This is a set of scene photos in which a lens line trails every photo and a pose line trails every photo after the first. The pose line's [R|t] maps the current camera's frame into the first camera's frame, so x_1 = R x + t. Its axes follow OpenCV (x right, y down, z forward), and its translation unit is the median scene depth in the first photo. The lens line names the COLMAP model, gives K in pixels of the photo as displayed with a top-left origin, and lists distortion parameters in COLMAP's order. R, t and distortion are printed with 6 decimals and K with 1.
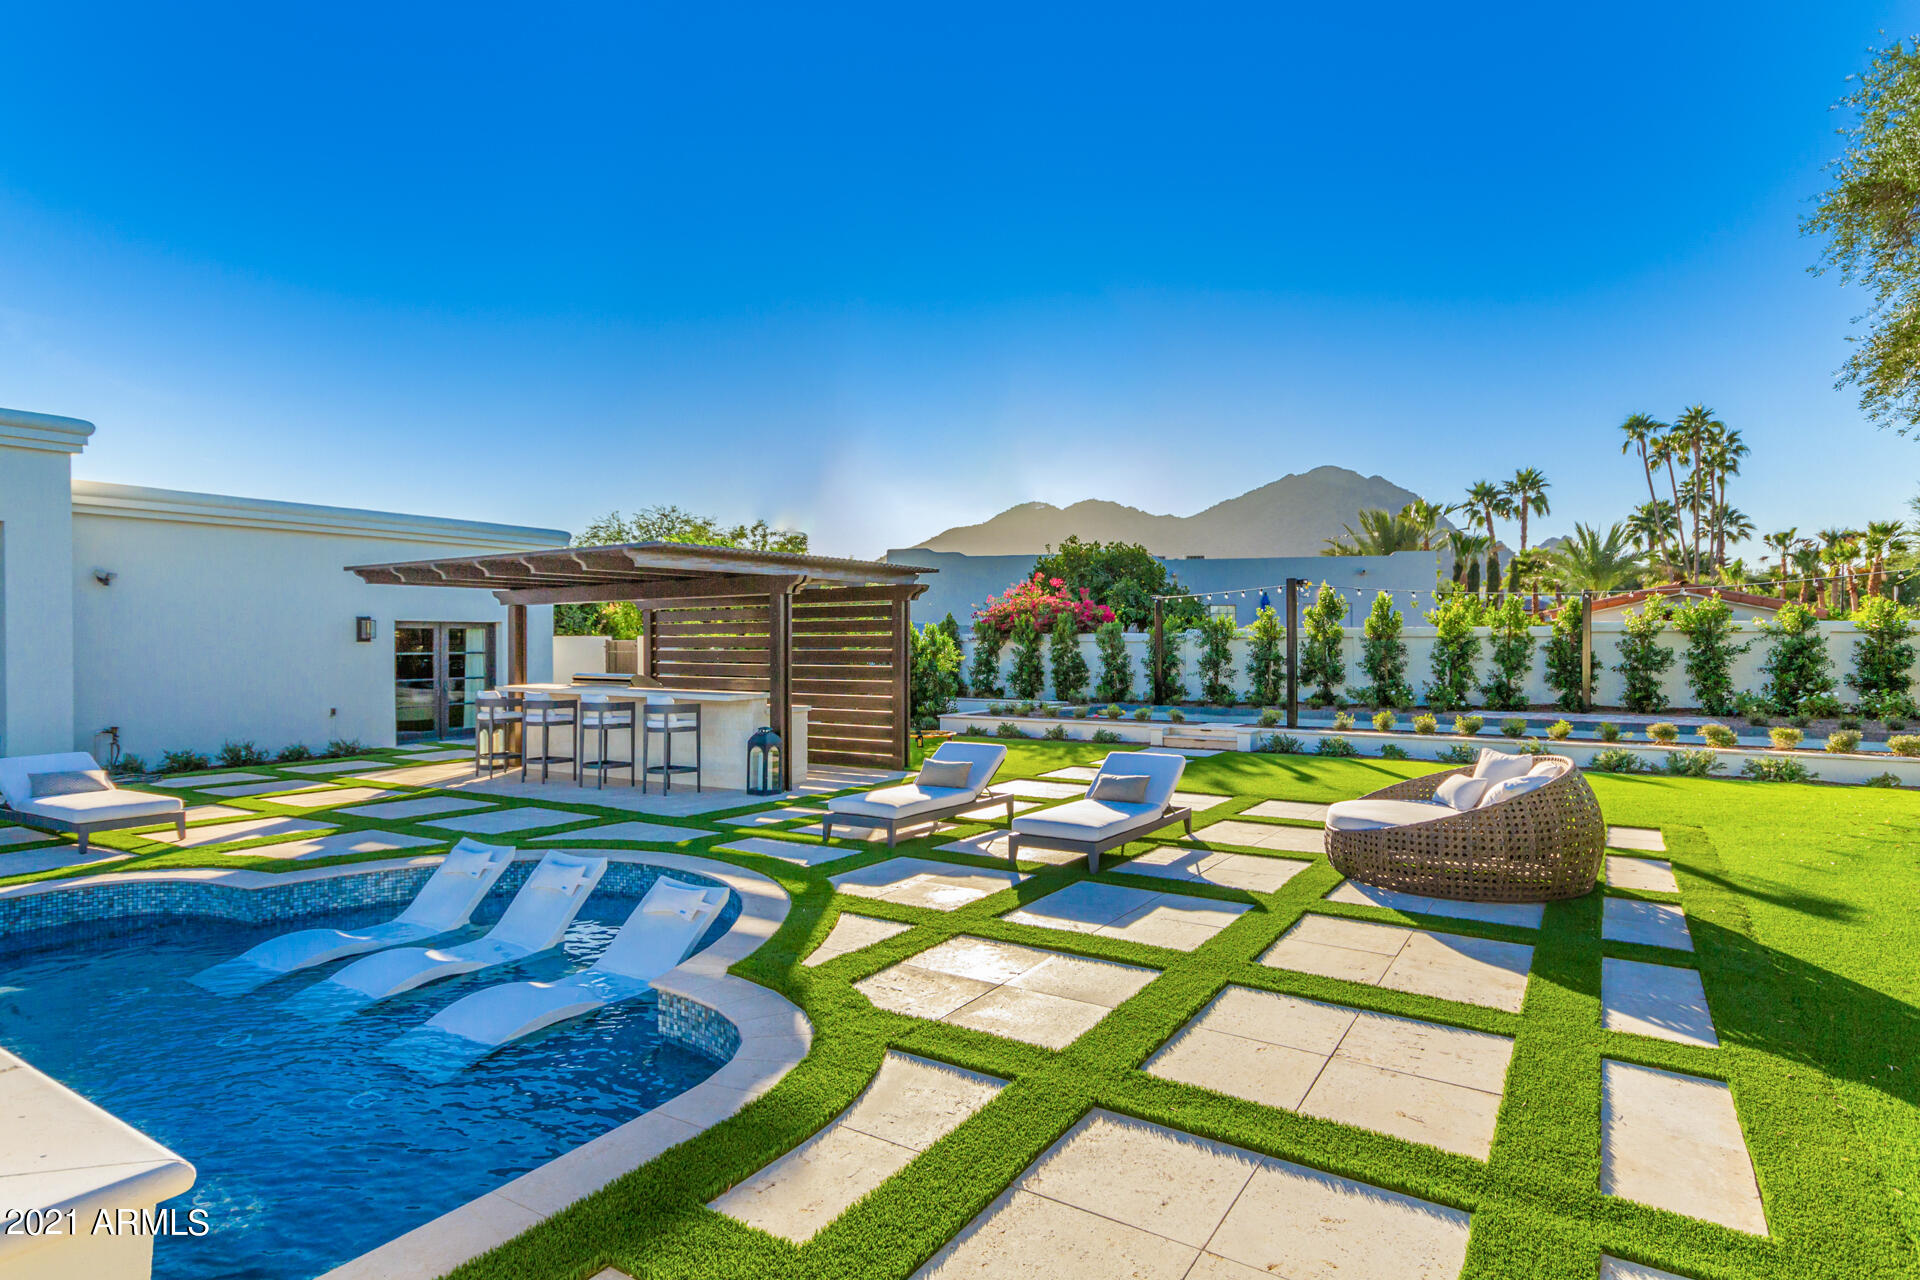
lens RADIAL K [[1017.0, 0, 969.8], [0, 1017.0, 639.5], [0, 0, 1]] dist [0.001191, 0.003716]
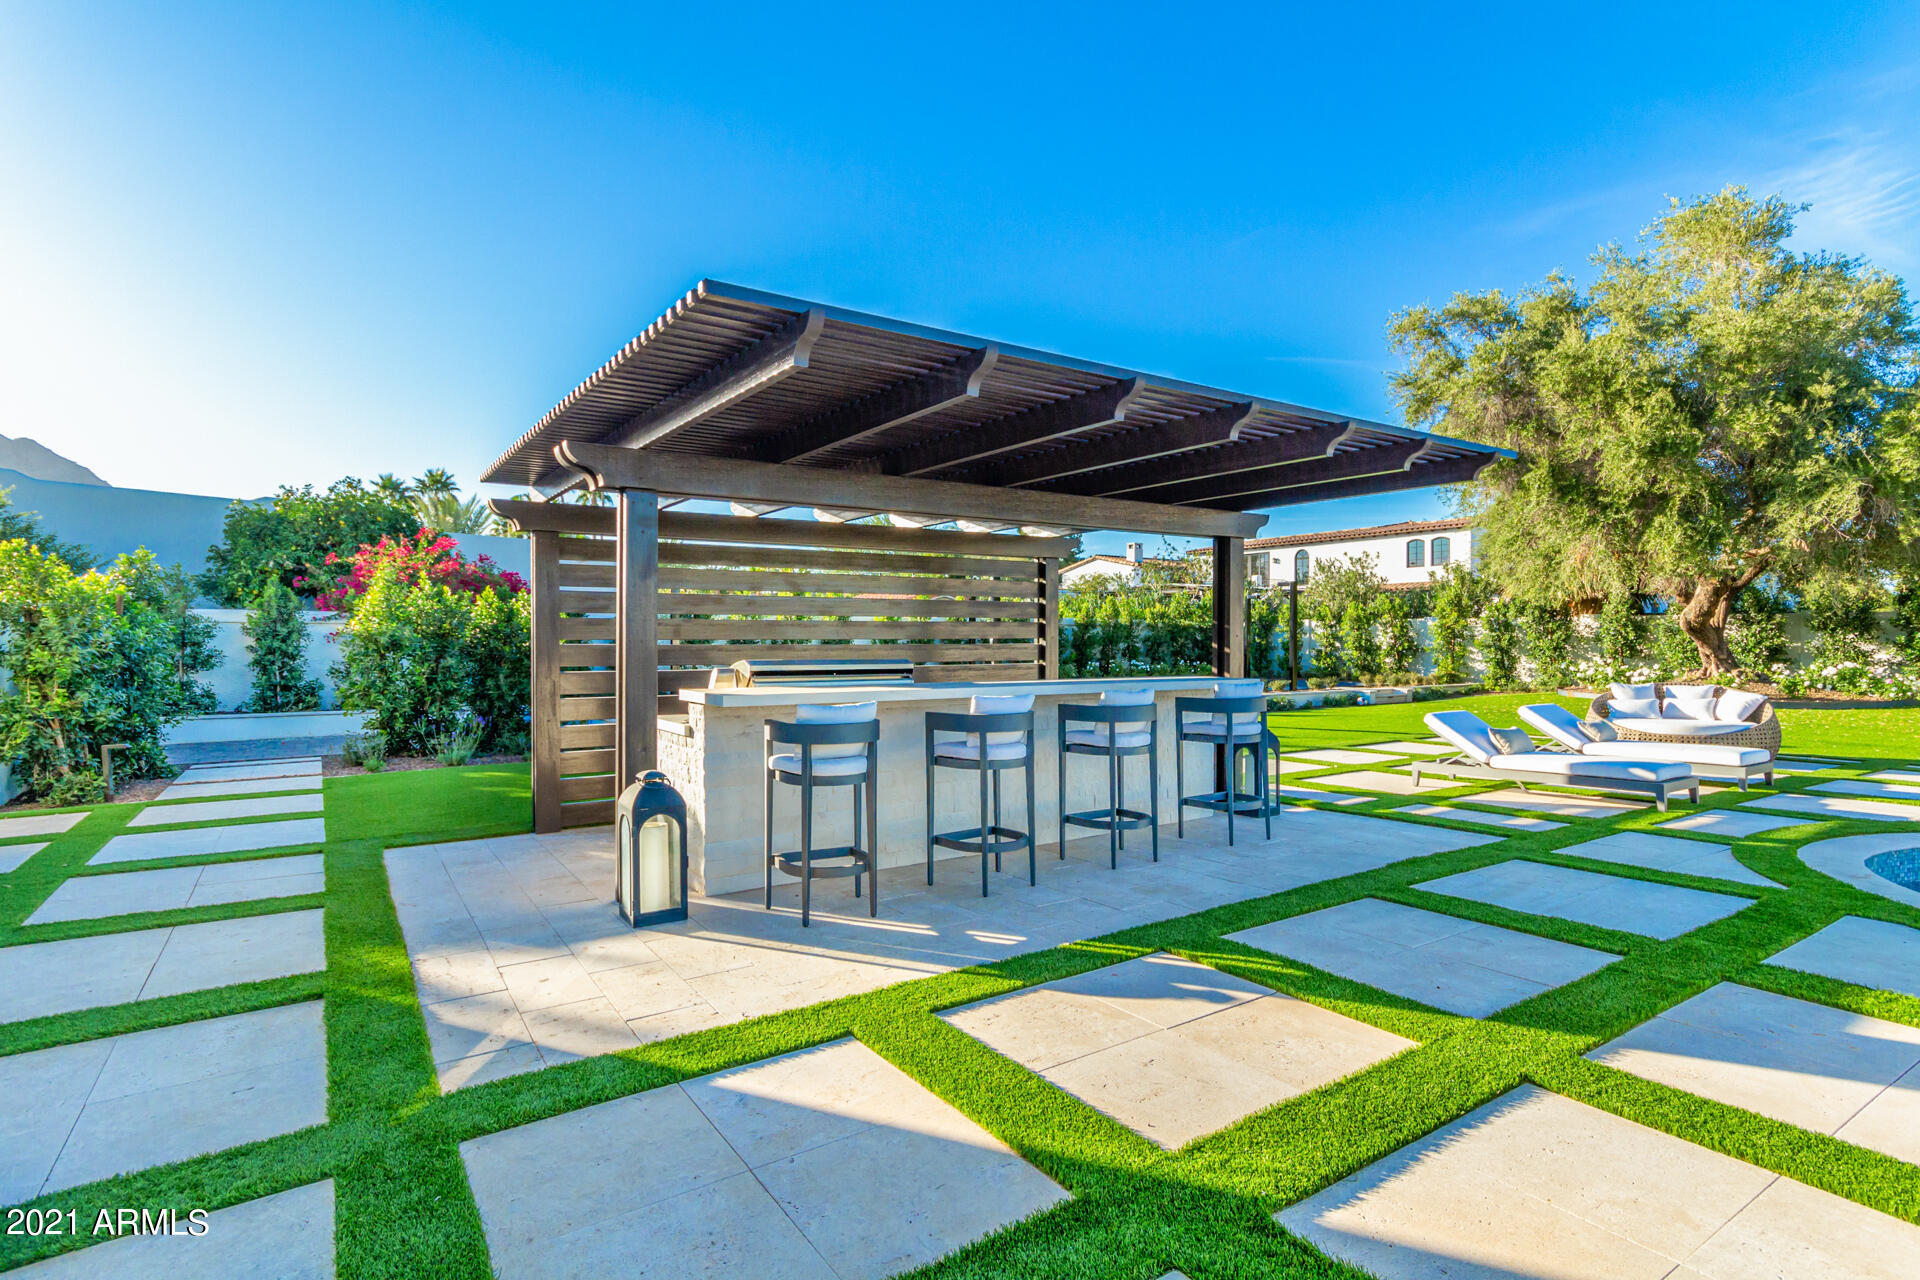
lens RADIAL K [[948.4, 0, 955.4], [0, 948.4, 649.8], [0, 0, 1]] dist [0.014446, 0.000894]
pose [[0.408636, -0.007091, 0.912670, -0.526797], [-0.002979, 0.999954, 0.009103, 0.017415], [-0.912692, -0.006439, 0.408596, 0.543341]]
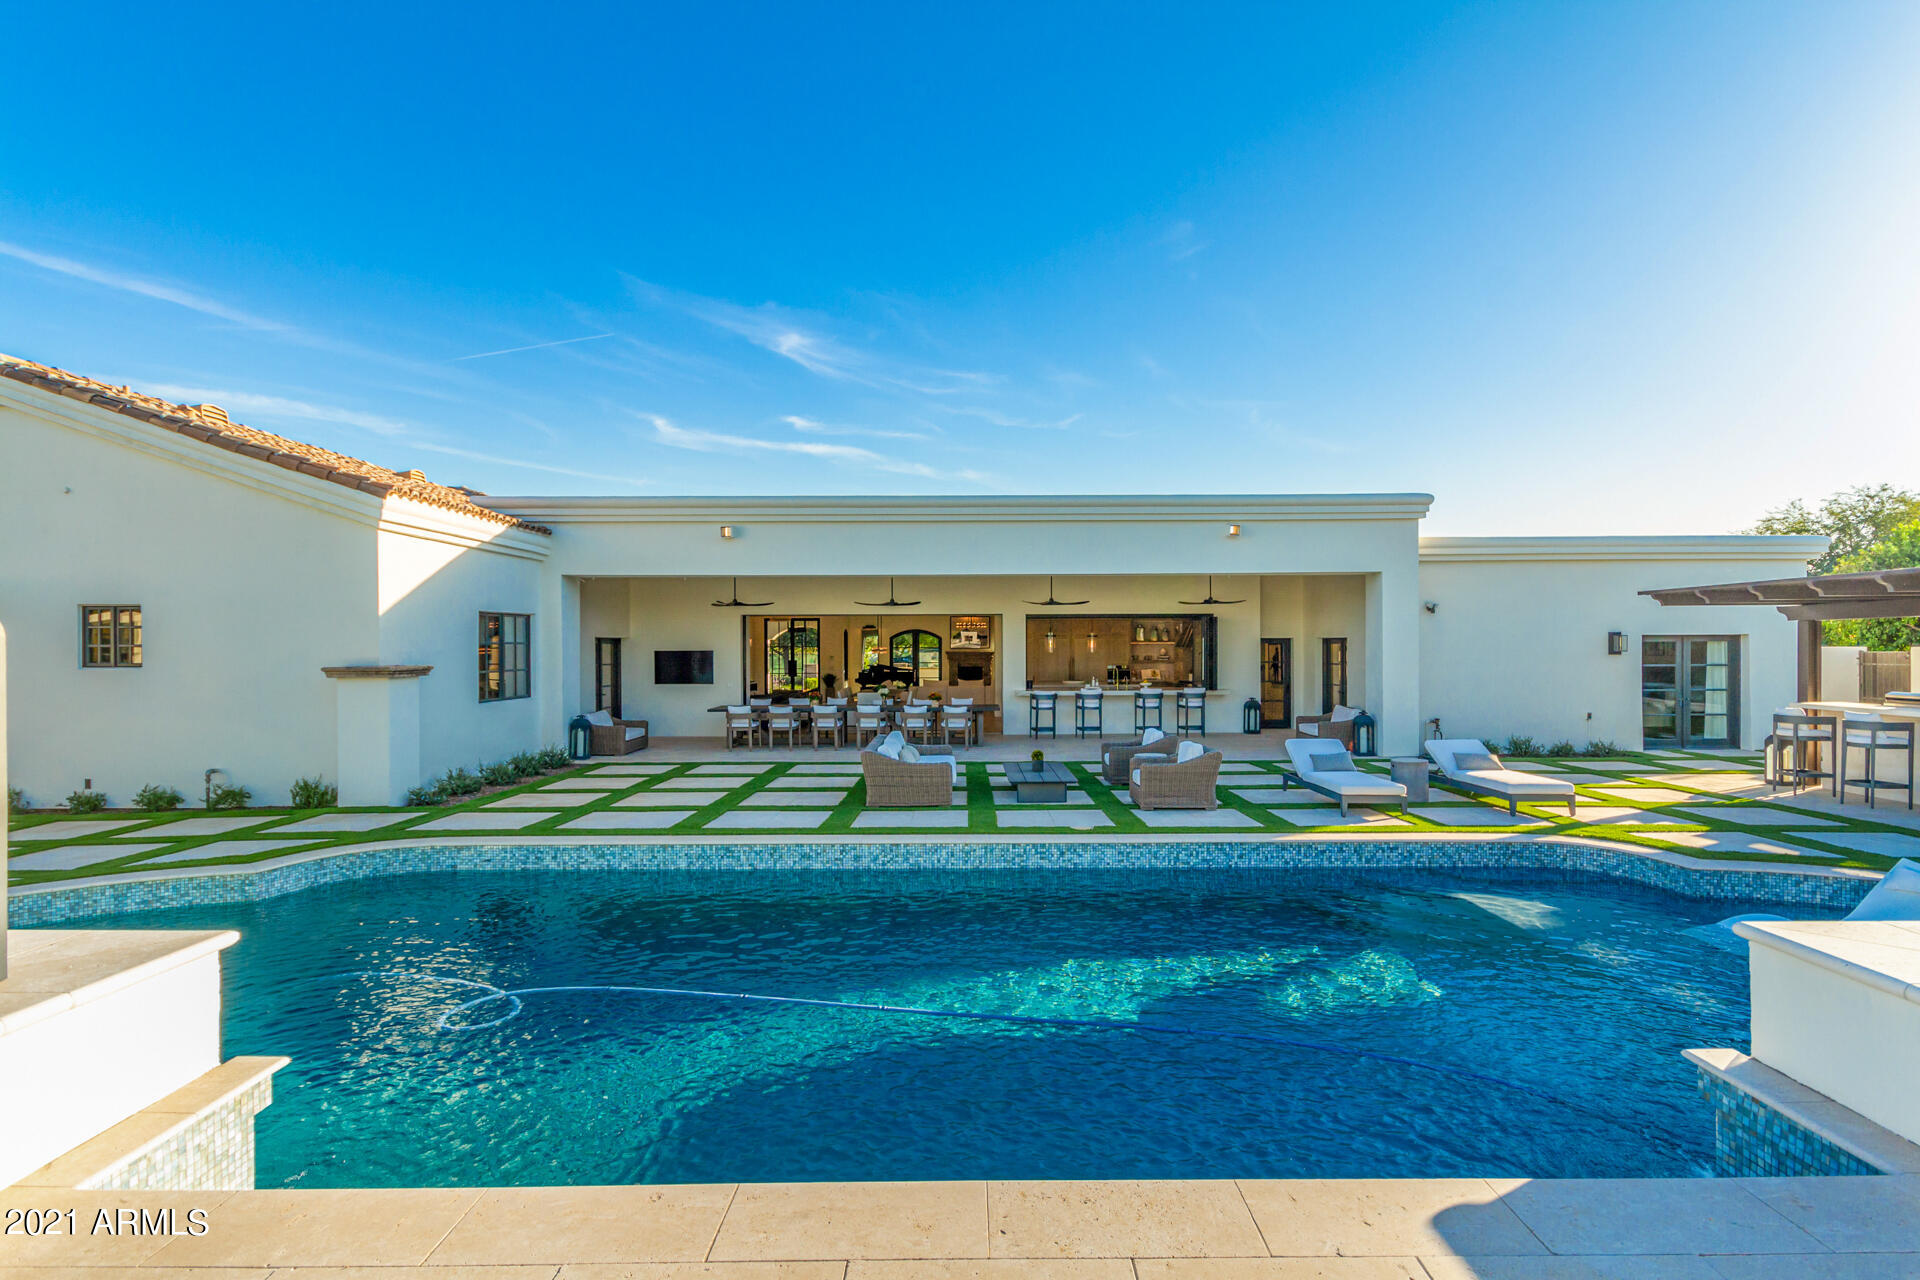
lens RADIAL K [[957.5, 0, 982.9], [0, 957.5, 643.4], [0, 0, 1]] dist [0.000511, -0.001317]
pose [[0.535051, -0.001580, -0.844818, -0.065127], [0.004390, 0.999990, 0.000910, -0.011302], [0.844809, -0.004196, 0.535052, -0.120141]]
